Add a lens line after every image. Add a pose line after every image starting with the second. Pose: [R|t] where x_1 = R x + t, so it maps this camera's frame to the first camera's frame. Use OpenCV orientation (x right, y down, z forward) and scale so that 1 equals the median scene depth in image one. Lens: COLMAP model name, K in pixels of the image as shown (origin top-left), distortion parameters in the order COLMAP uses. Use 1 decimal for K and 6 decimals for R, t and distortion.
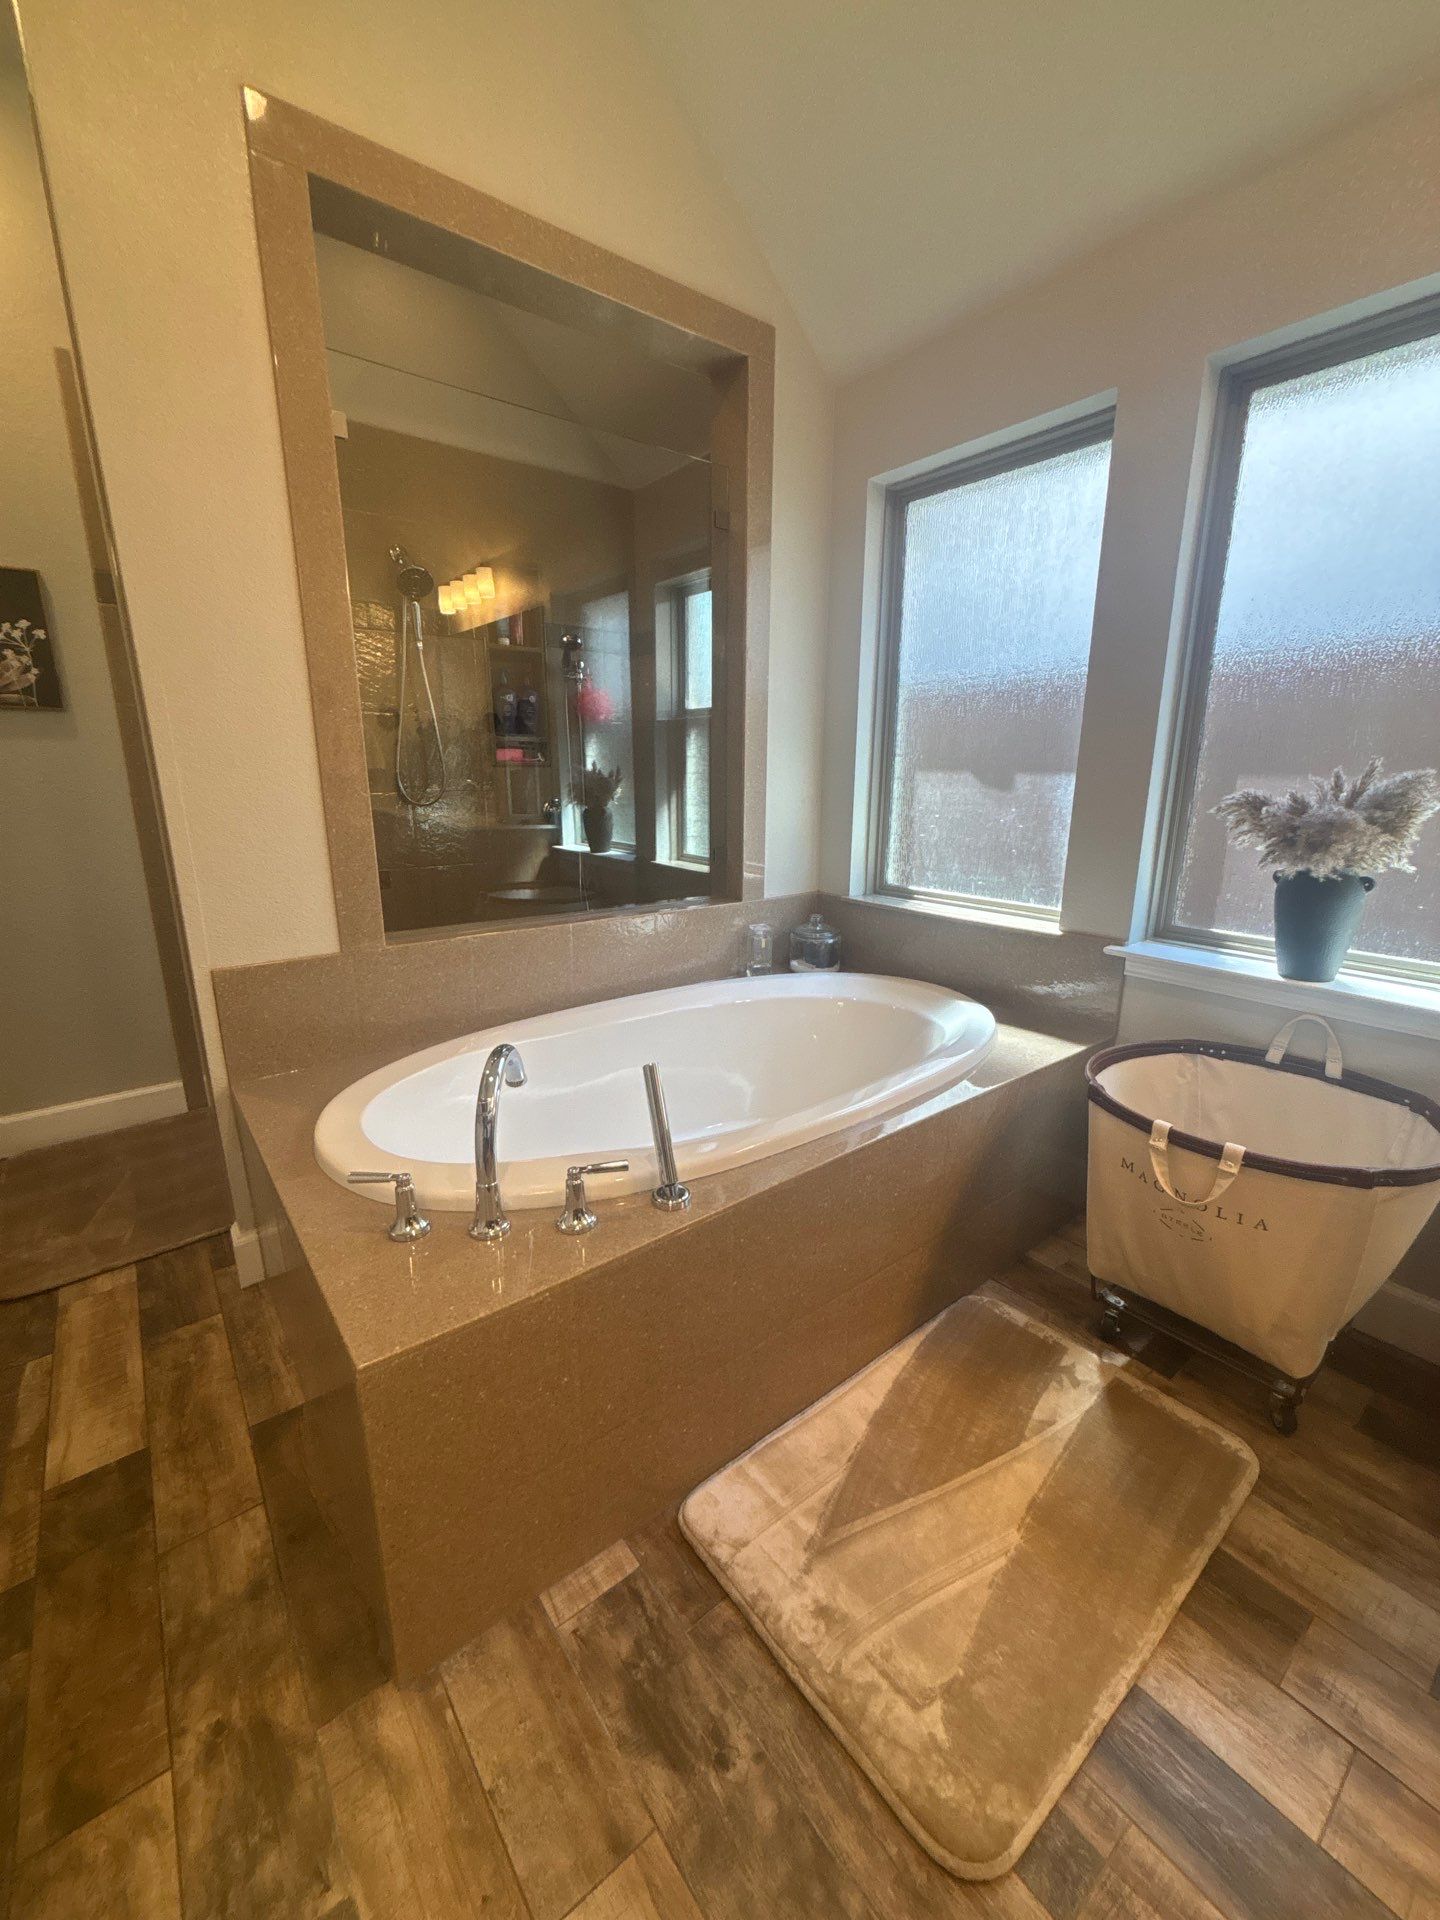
lens RADIAL K [[774.1, 0, 718.2], [0, 774.1, 955.0], [0, 0, 1]] dist [0.001274, 0.000683]
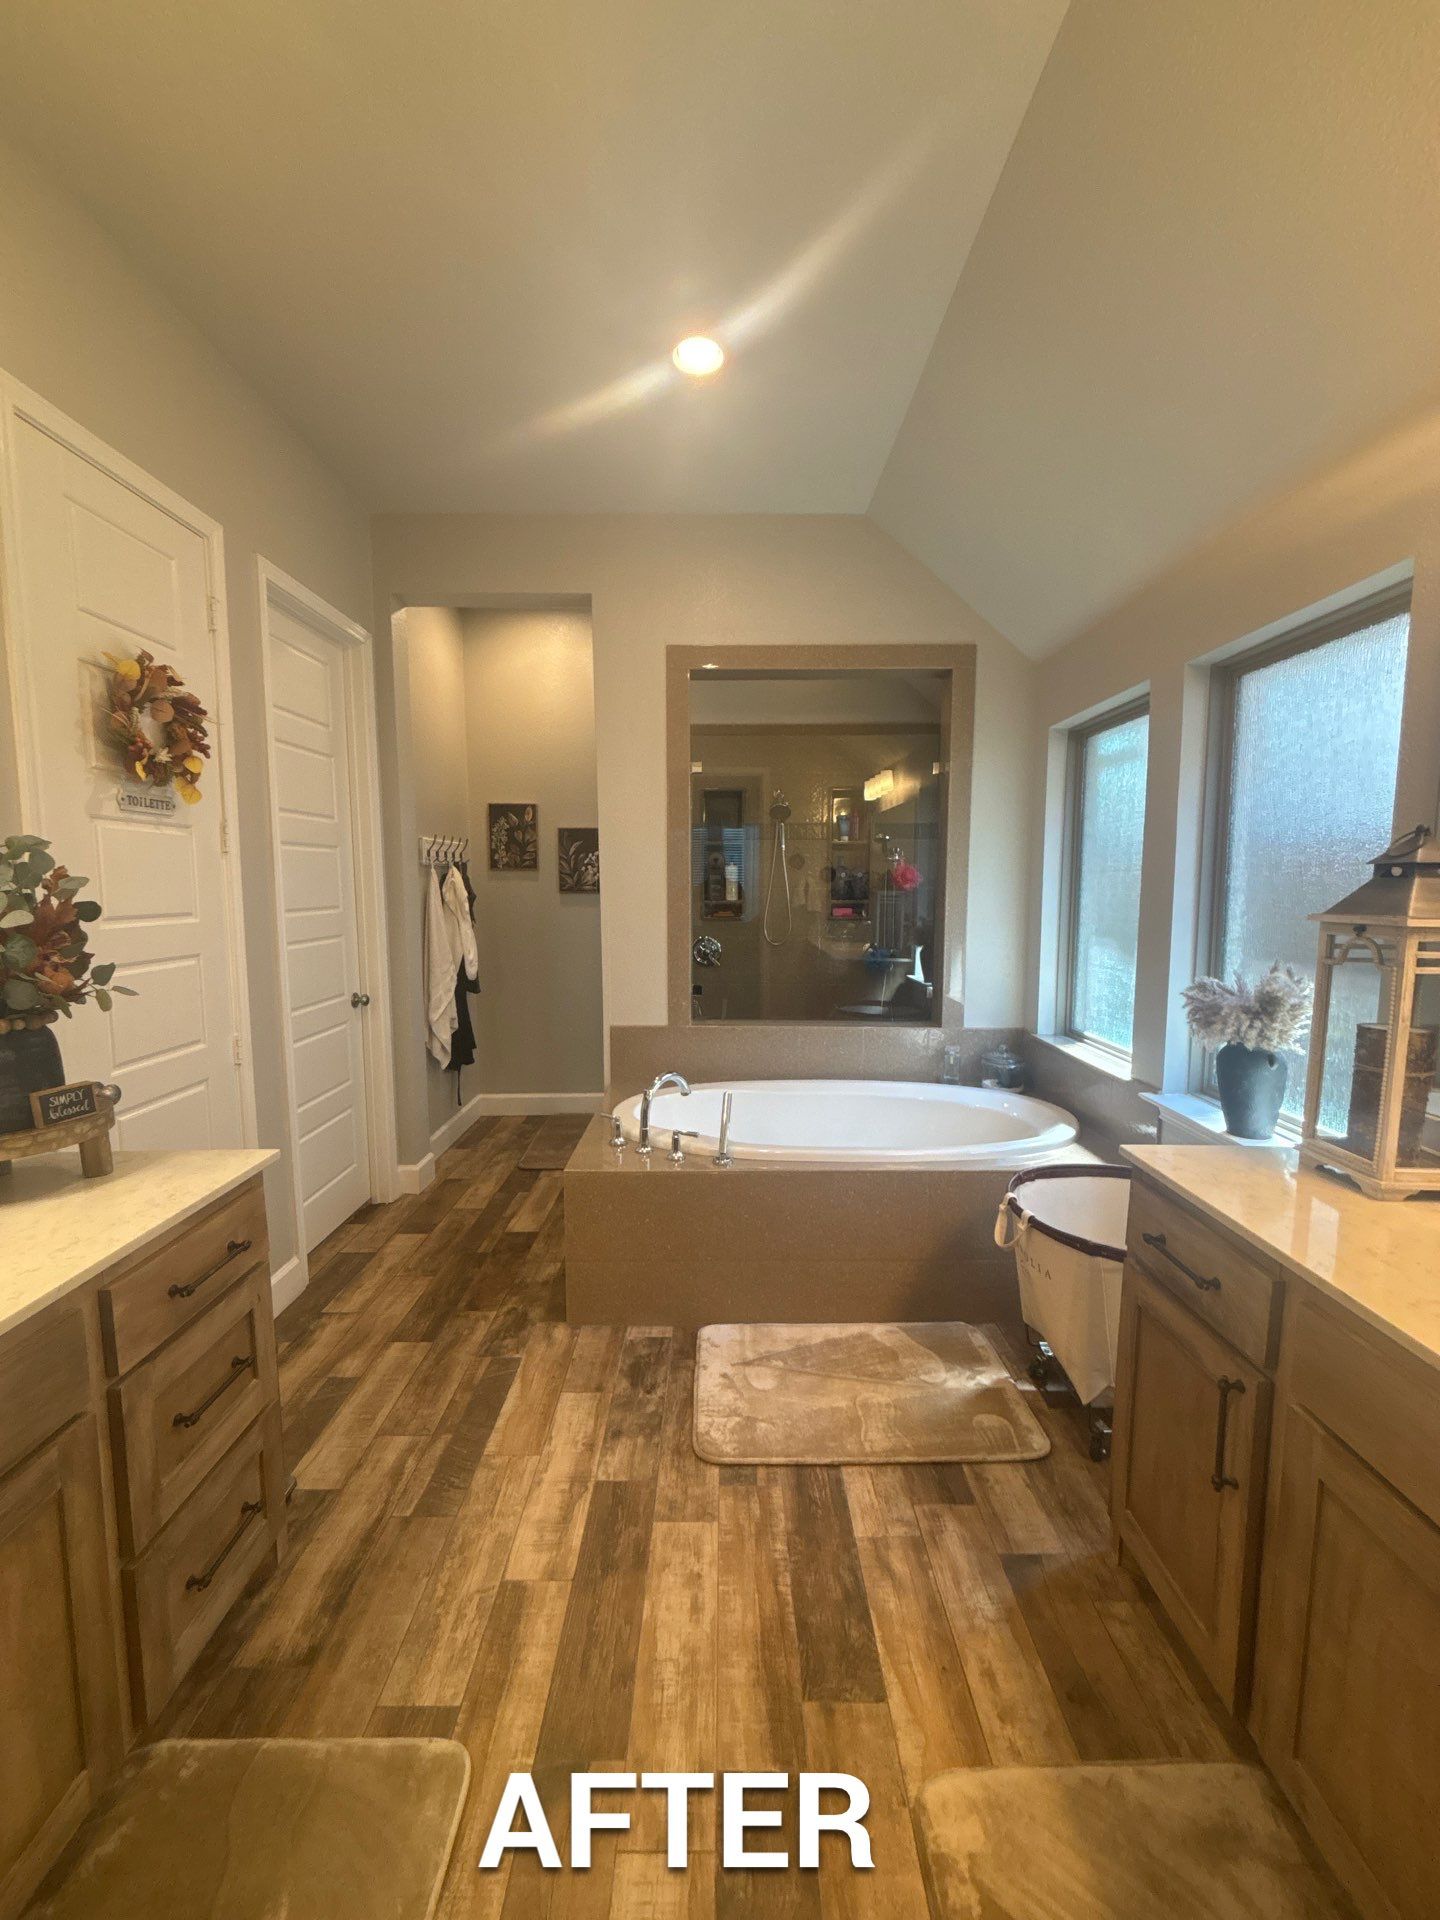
lens RADIAL K [[778.8, 0, 717.6], [0, 778.8, 955.5], [0, 0, 1]] dist [-0.001732, -0.000240]
pose [[0.784293, 0.057608, -0.617710, 0.935316], [-0.149160, 0.983983, -0.097618, -0.004722], [0.602192, 0.168699, 0.780324, -0.534023]]
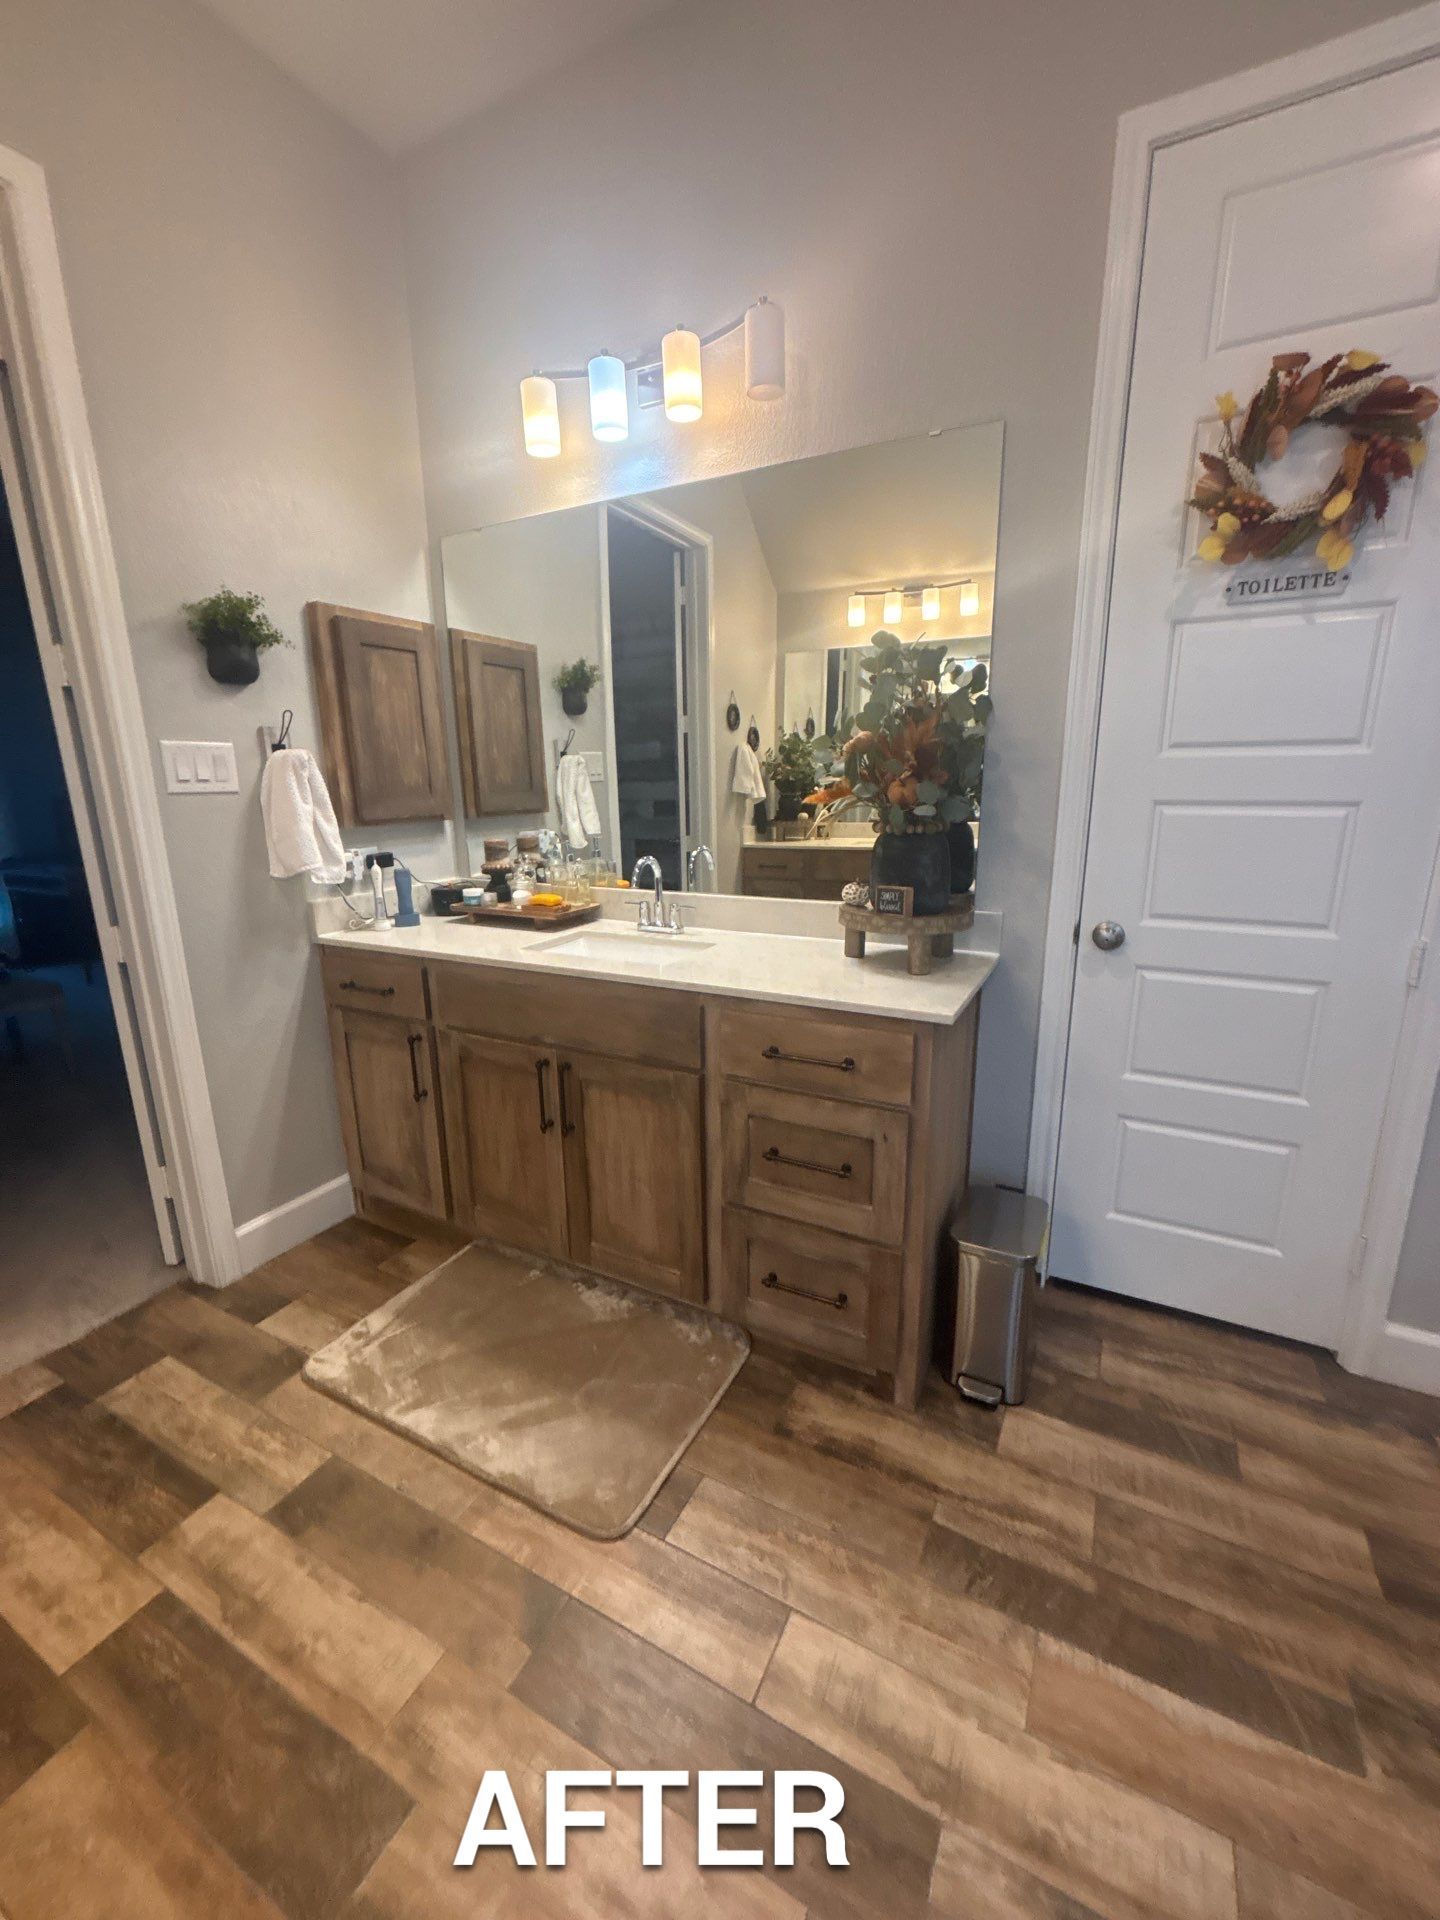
lens RADIAL K [[774.1, 0, 718.2], [0, 774.1, 955.0], [0, 0, 1]] dist [0.001274, 0.000683]
pose [[-0.913372, 0.109772, -0.392048, 0.426411], [-0.082488, 0.893096, 0.442239, -0.198865], [0.398682, 0.436268, -0.806674, 0.567557]]
